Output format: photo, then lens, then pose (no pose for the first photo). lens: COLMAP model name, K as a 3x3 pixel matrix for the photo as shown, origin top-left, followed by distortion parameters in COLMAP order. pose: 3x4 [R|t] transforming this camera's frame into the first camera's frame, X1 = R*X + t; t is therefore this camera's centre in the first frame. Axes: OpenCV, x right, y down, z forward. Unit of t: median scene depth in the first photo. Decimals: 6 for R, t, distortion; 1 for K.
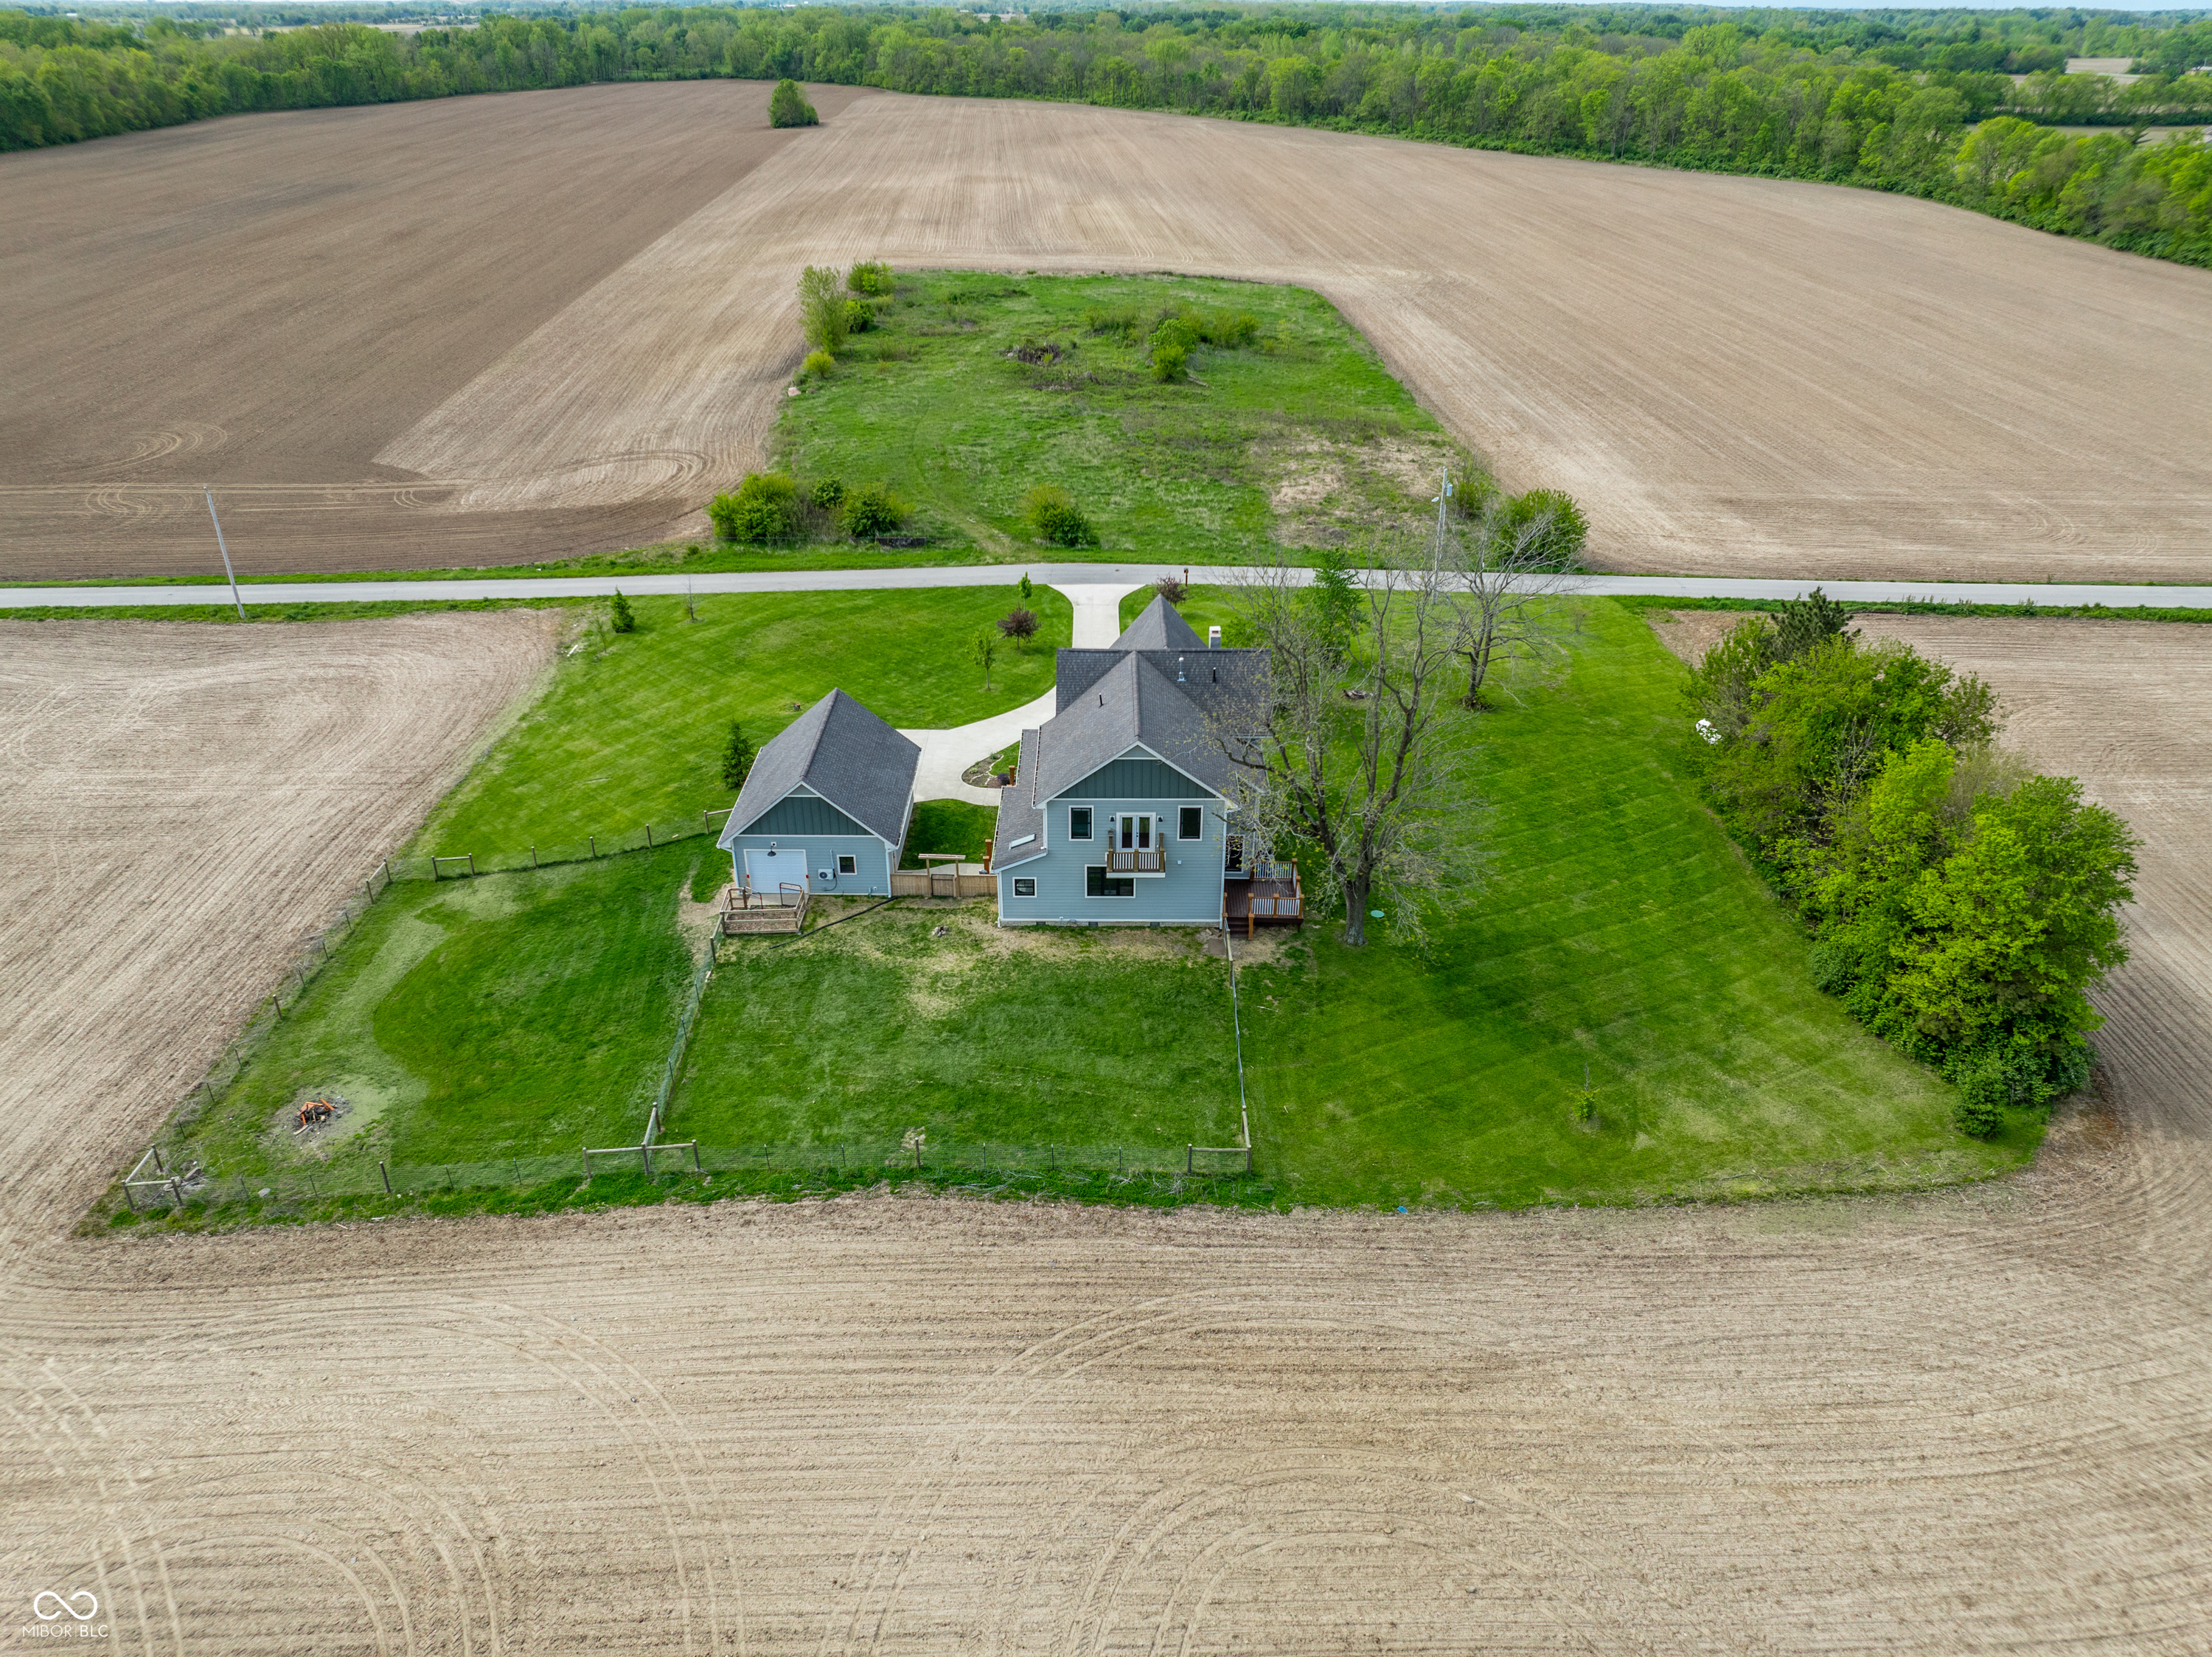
lens RADIAL K [[1558.7, 0, 1106.0], [0, 1558.7, 828.5], [0, 0, 1]] dist [-0.032292, 0.003311]
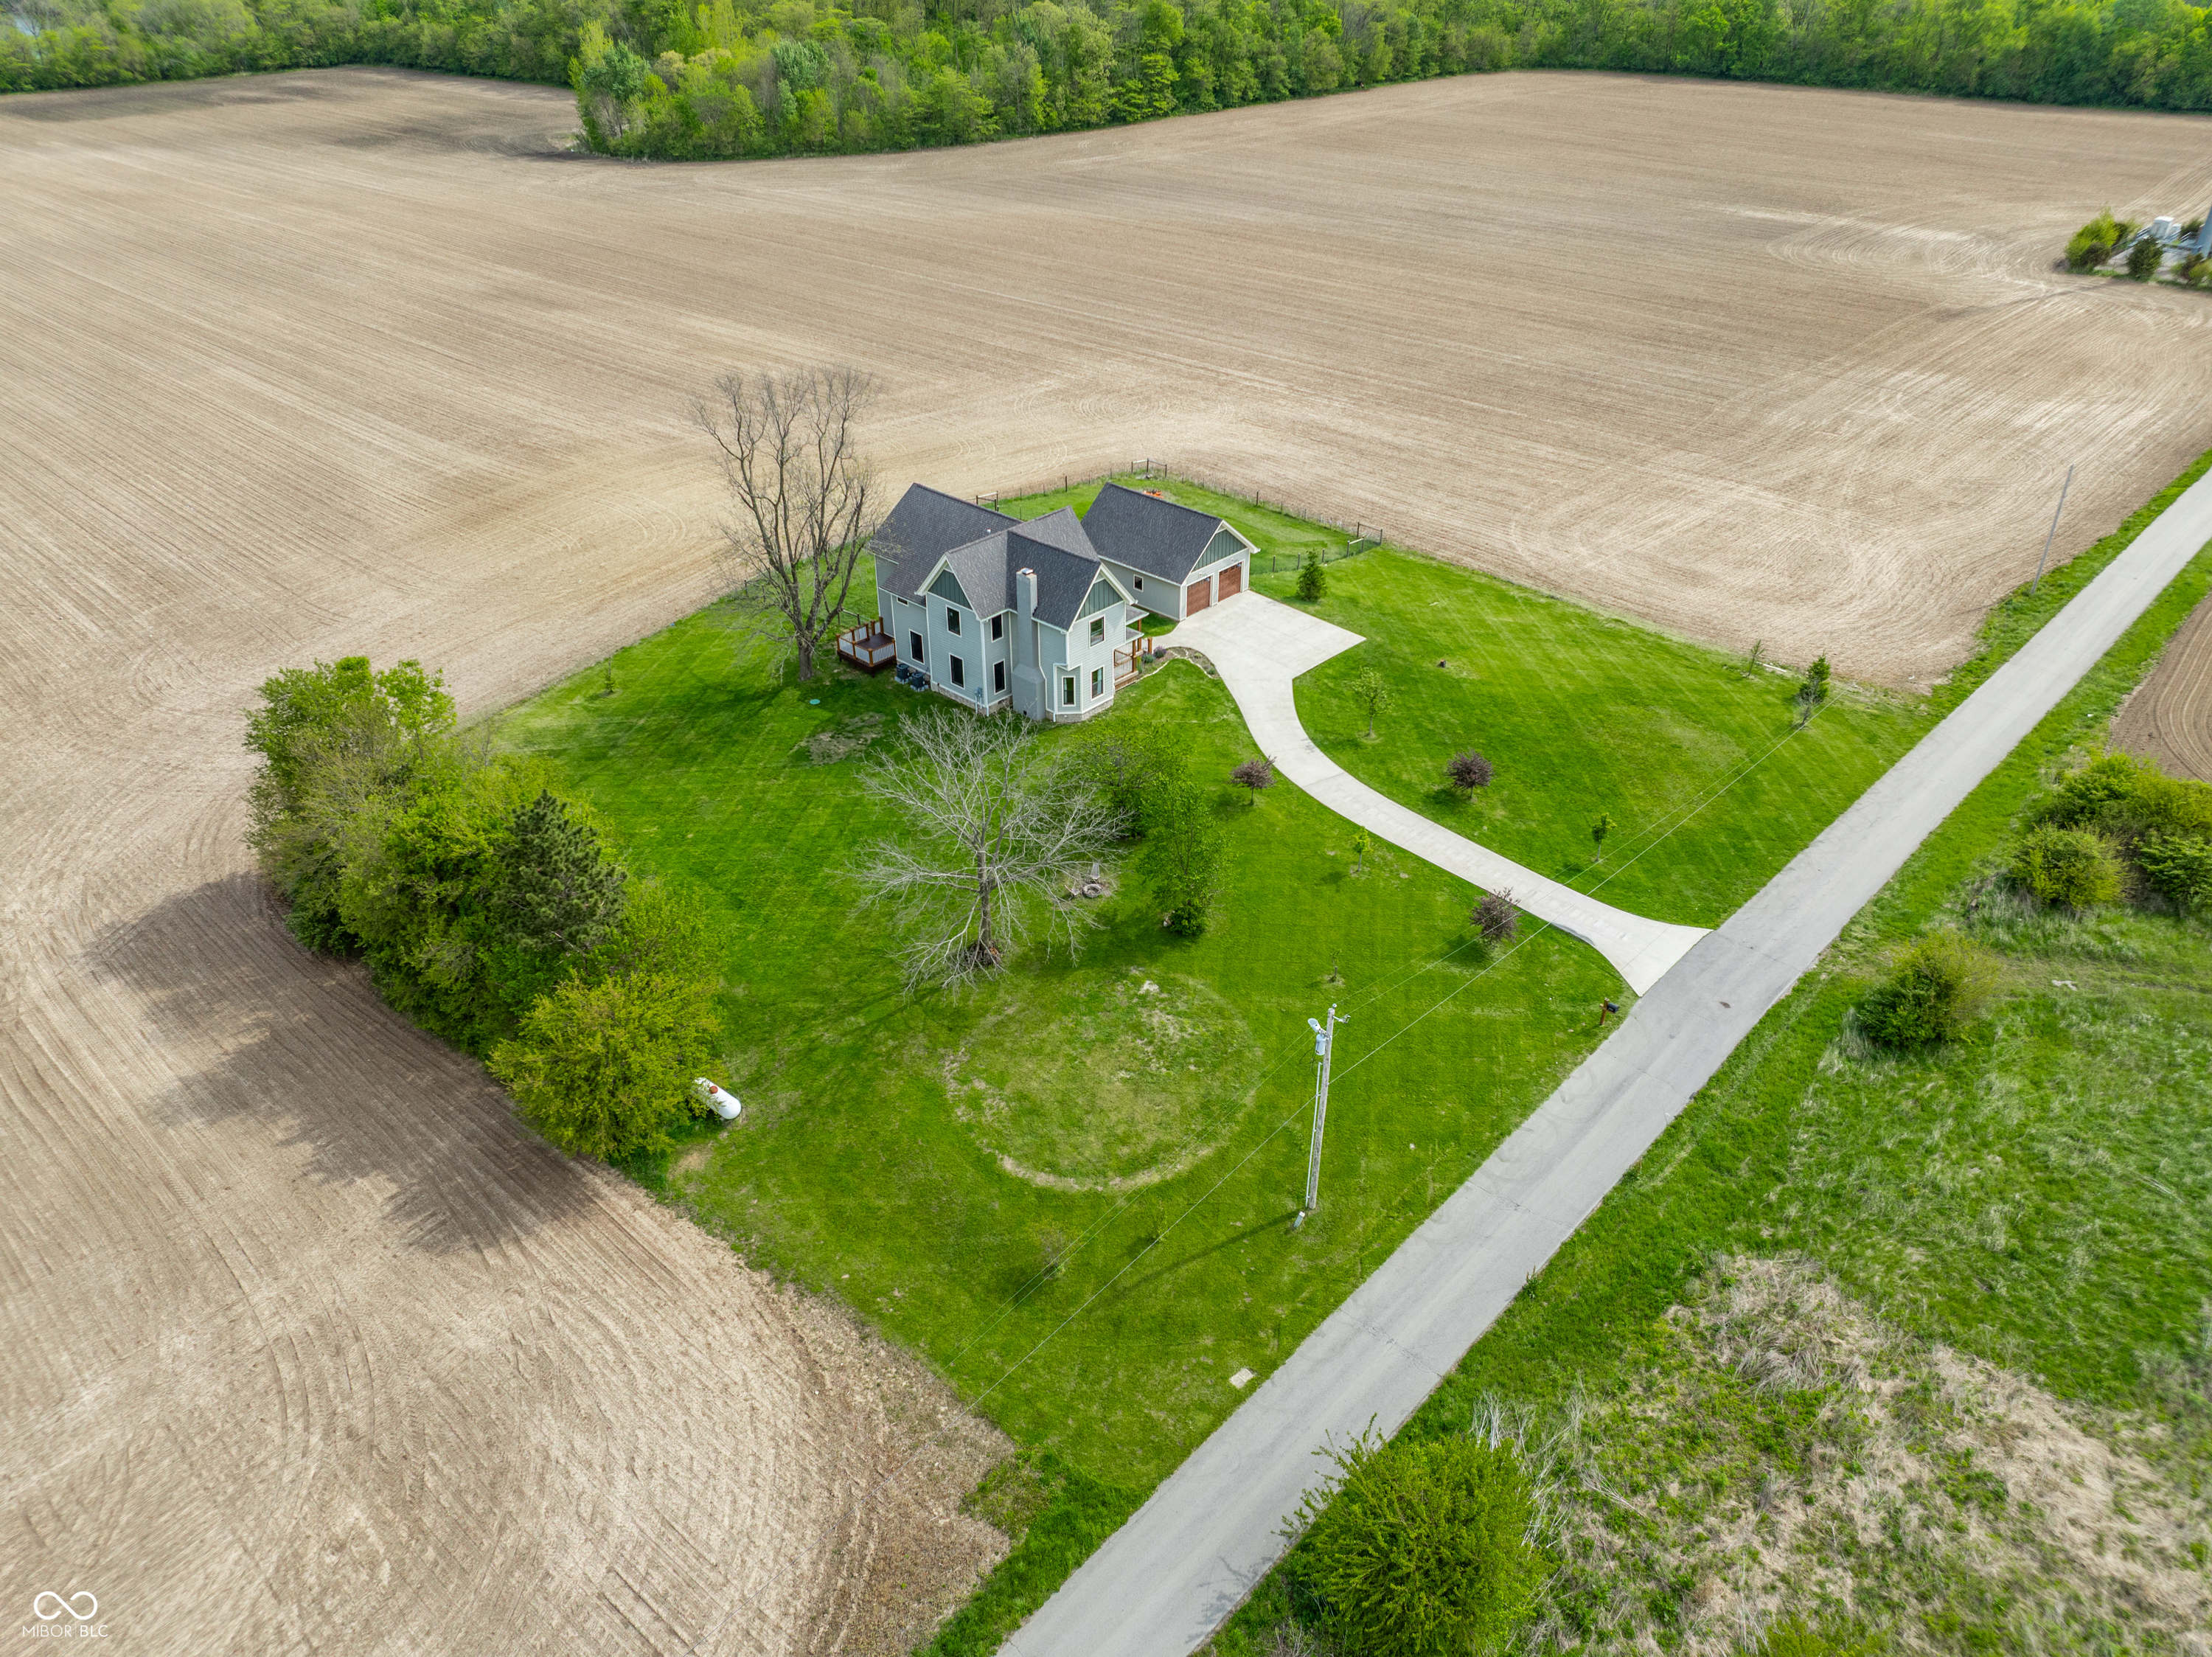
lens RADIAL K [[1557.3, 0, 1106.0], [0, 1557.3, 828.5], [0, 0, 1]] dist [-0.029094, -0.009052]
pose [[-0.683576, 0.393140, -0.614951, 0.533973], [-0.344421, 0.569082, 0.746672, -0.592441], [0.643505, 0.722209, -0.253605, 0.980751]]
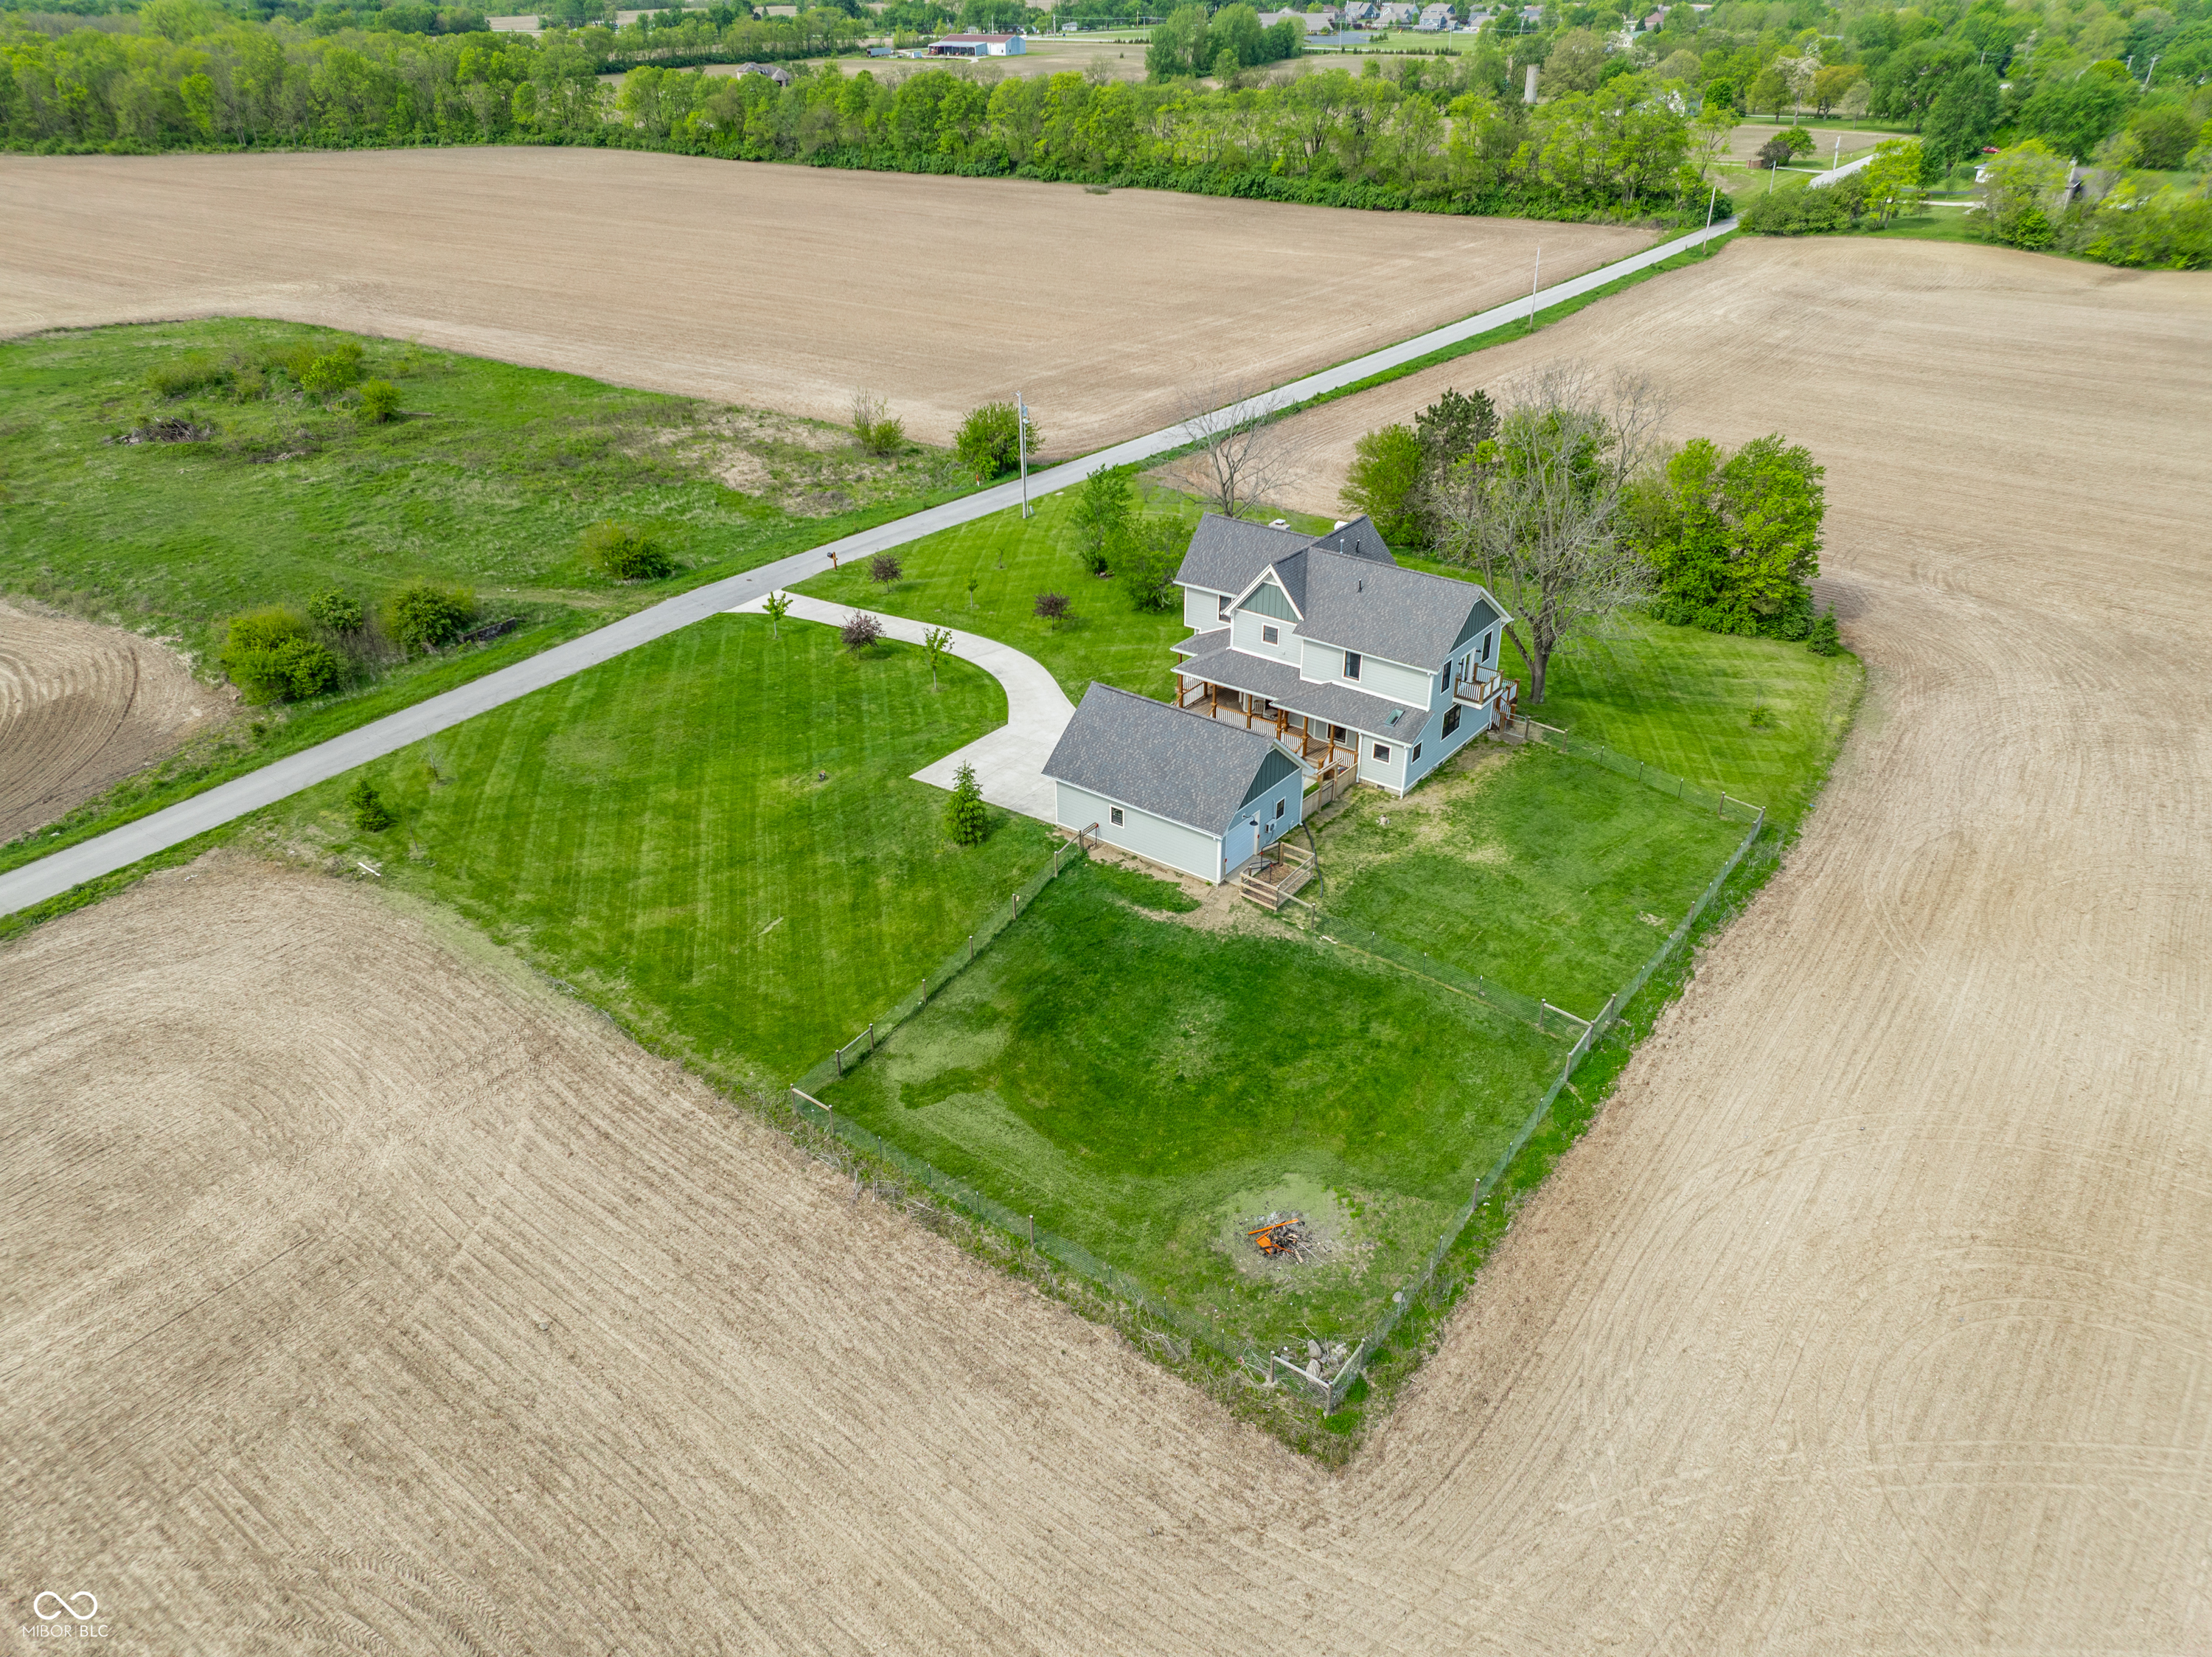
lens RADIAL K [[1557.3, 0, 1106.0], [0, 1557.3, 828.5], [0, 0, 1]] dist [-0.029094, -0.009052]
pose [[0.604264, -0.397832, 0.690359, -0.589443], [0.386342, 0.904056, 0.182819, -0.122543], [-0.696854, 0.156243, 0.699987, 0.224036]]
